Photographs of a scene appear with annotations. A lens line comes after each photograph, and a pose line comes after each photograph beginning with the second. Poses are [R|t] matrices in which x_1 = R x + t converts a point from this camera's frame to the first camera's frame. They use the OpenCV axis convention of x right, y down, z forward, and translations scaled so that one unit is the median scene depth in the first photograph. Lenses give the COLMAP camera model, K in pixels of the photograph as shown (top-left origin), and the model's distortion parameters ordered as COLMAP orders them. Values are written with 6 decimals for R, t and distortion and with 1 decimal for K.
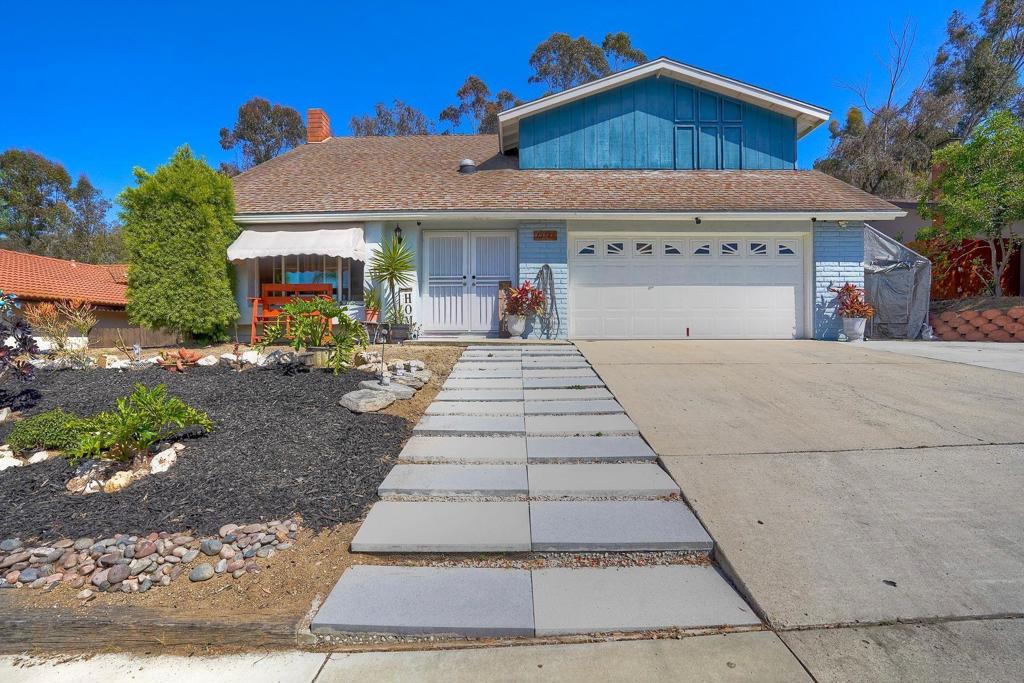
lens RADIAL K [[472.5, 0, 509.6], [0, 472.5, 345.7], [0, 0, 1]] dist [-0.057465, 0.019077]
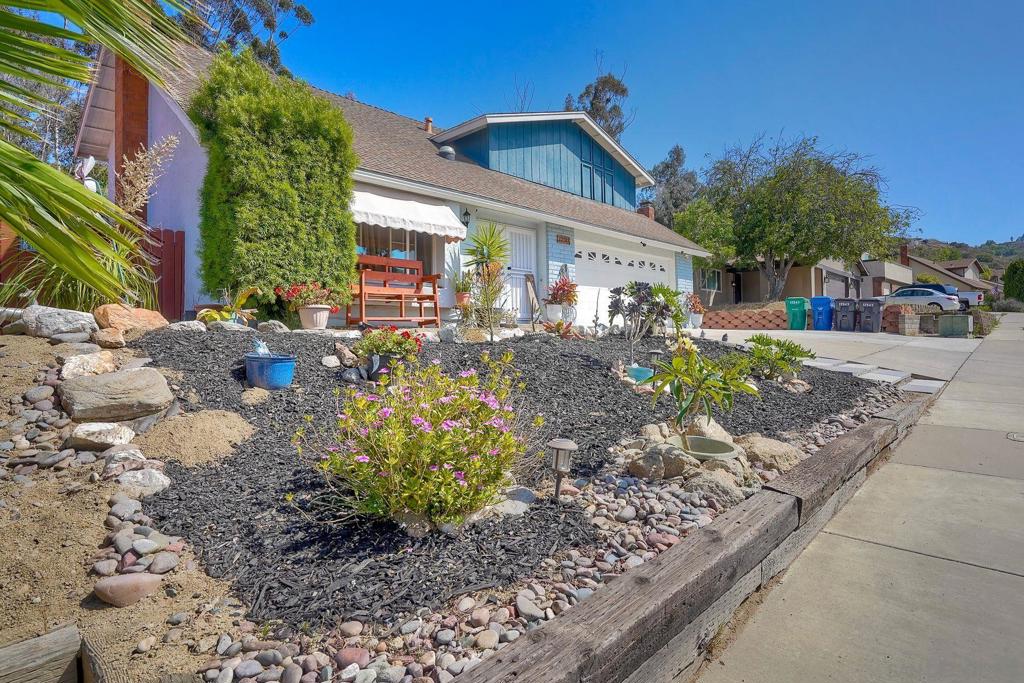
lens RADIAL K [[472.5, 0, 509.6], [0, 472.5, 345.7], [0, 0, 1]] dist [-0.057465, 0.019077]
pose [[0.741903, -0.017466, 0.670280, -0.816792], [0.006899, 0.999807, 0.018416, 0.014398], [-0.670472, -0.009039, 0.741880, 0.188764]]
